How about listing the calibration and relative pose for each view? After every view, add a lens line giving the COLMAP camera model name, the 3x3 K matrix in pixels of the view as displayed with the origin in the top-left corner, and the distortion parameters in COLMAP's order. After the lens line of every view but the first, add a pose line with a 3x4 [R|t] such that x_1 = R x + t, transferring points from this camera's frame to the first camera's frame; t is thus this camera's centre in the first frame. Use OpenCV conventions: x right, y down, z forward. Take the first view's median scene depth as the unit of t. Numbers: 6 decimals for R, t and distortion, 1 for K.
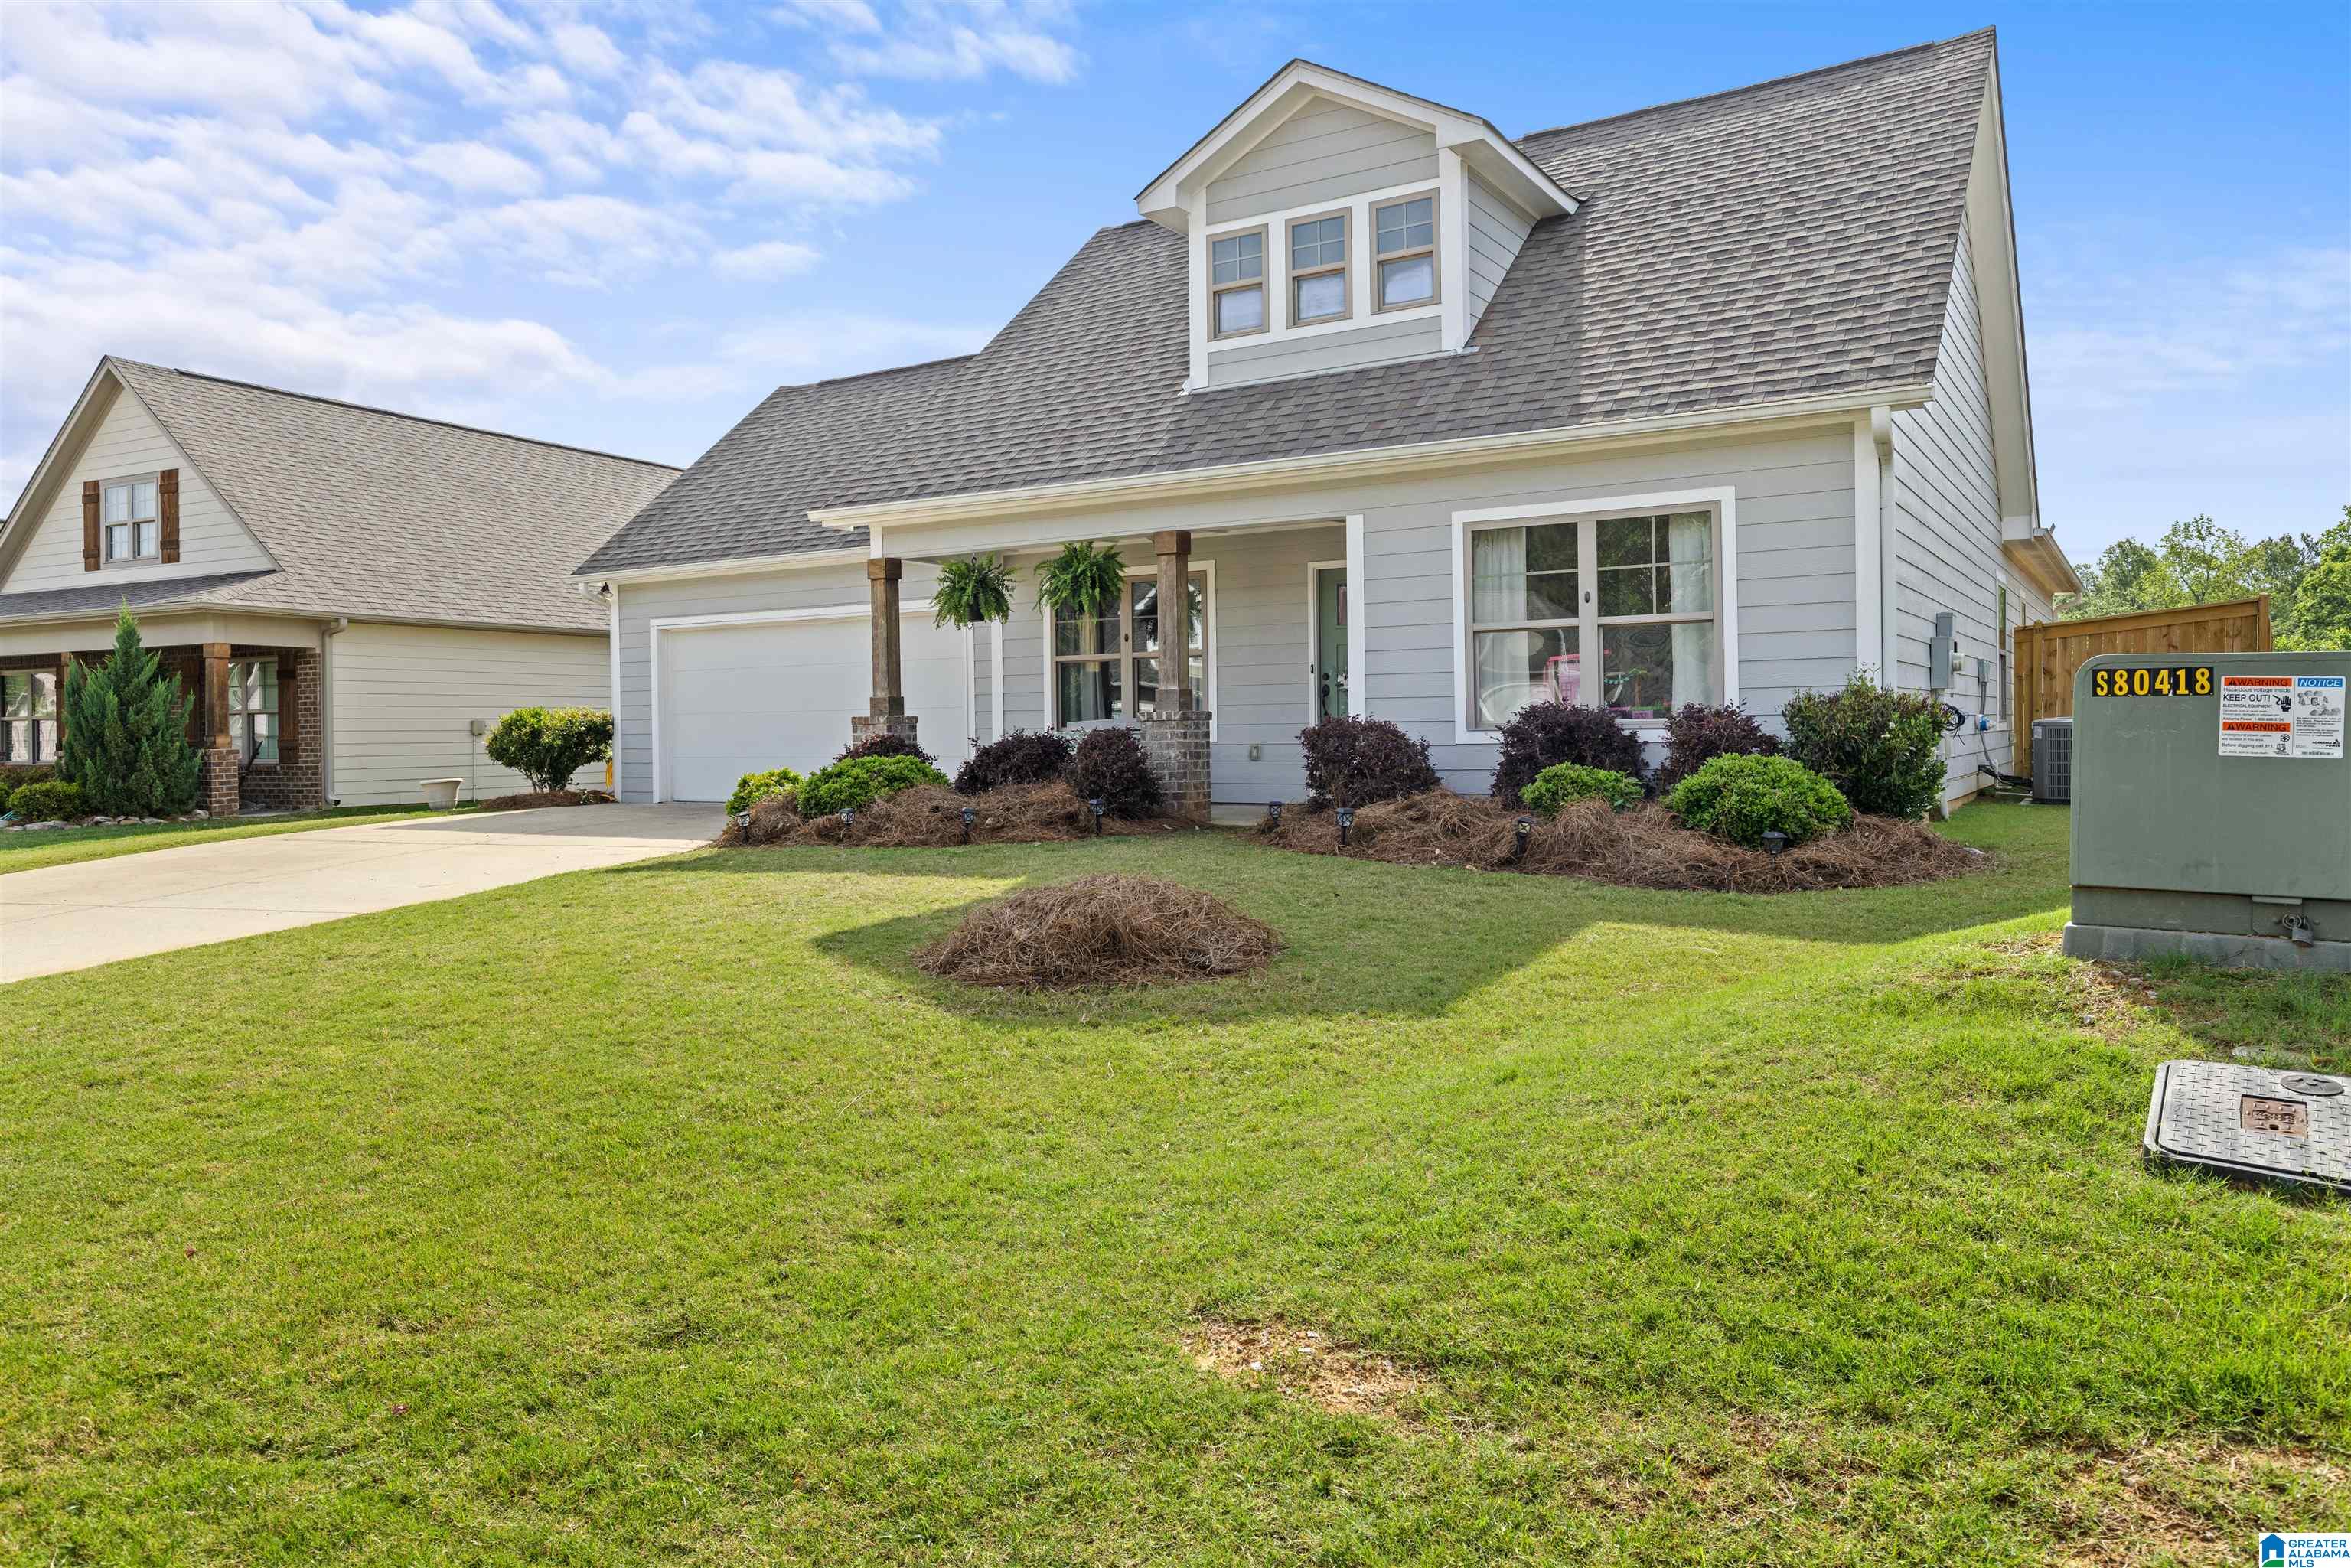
lens RADIAL K [[1593.6, 0, 1178.3], [0, 1593.6, 779.0], [0, 0, 1]] dist [0.000231, 0.000363]
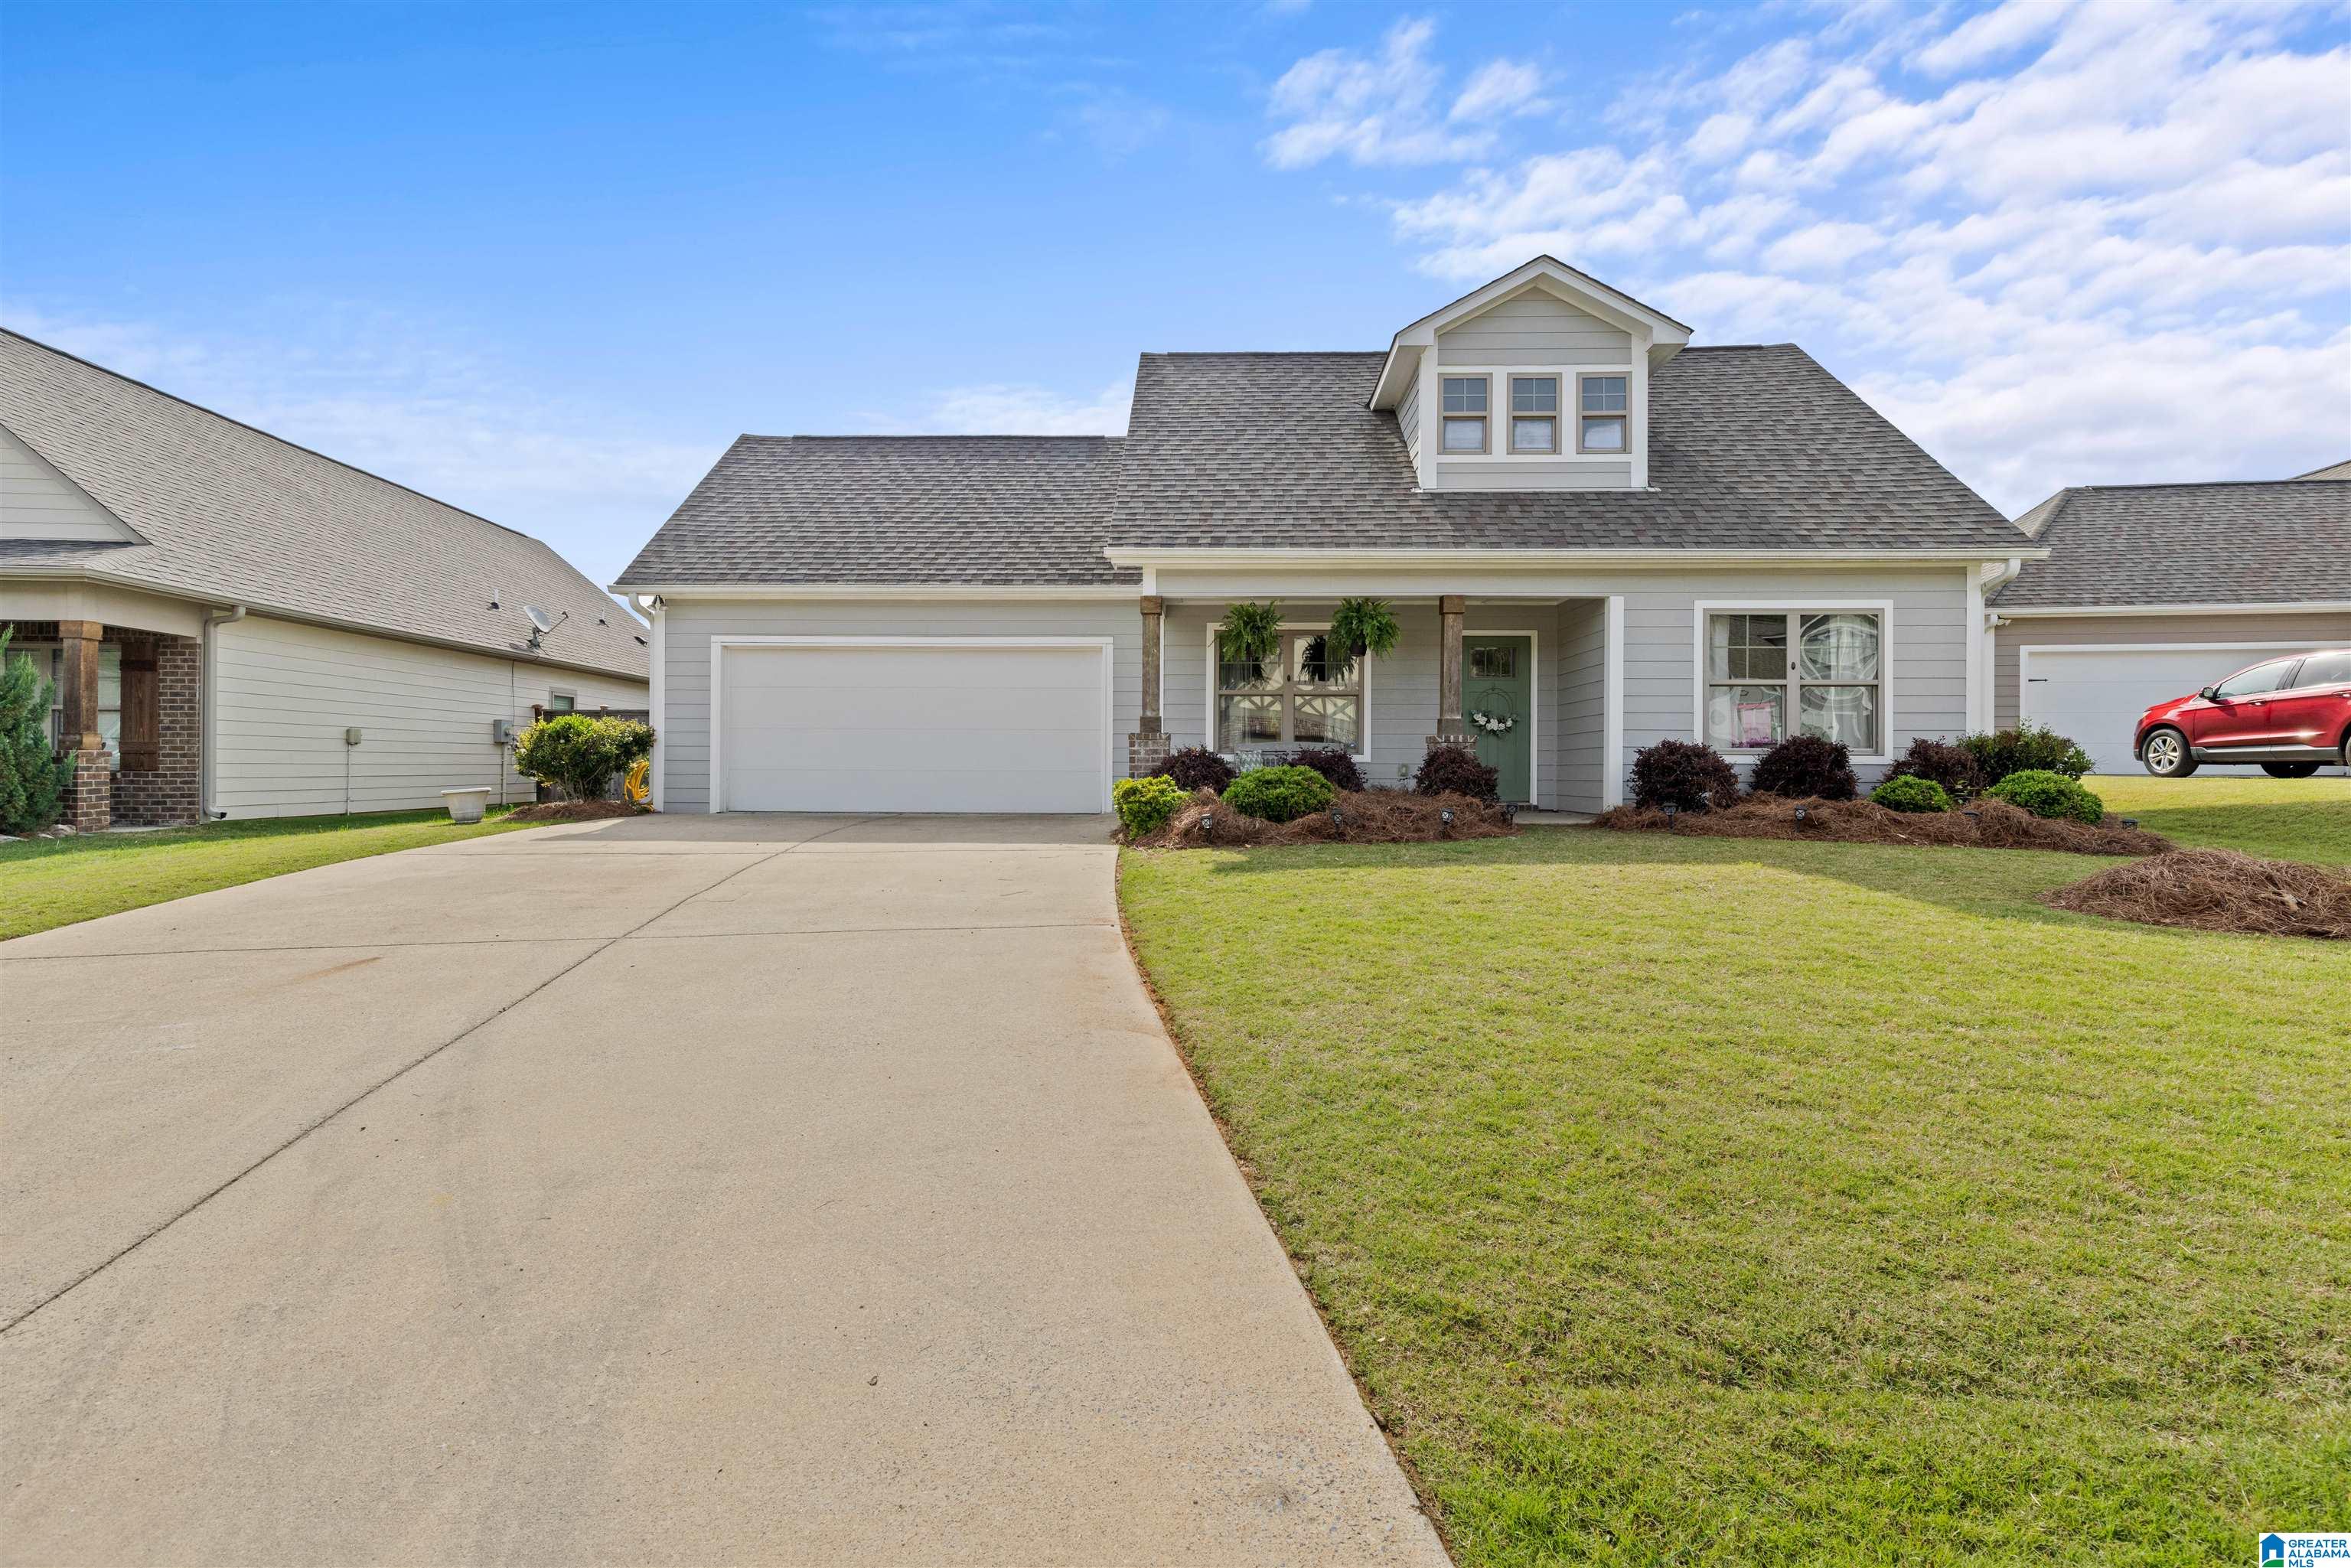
lens RADIAL K [[1075.6, 0, 1174.5], [0, 1075.6, 781.5], [0, 0, 1]] dist [0.011392, -0.000071]
pose [[0.860133, 0.010878, 0.509954, -0.567393], [-0.001379, 0.999818, -0.019002, 0.009988], [-0.510068, 0.015641, 0.859992, 0.327264]]
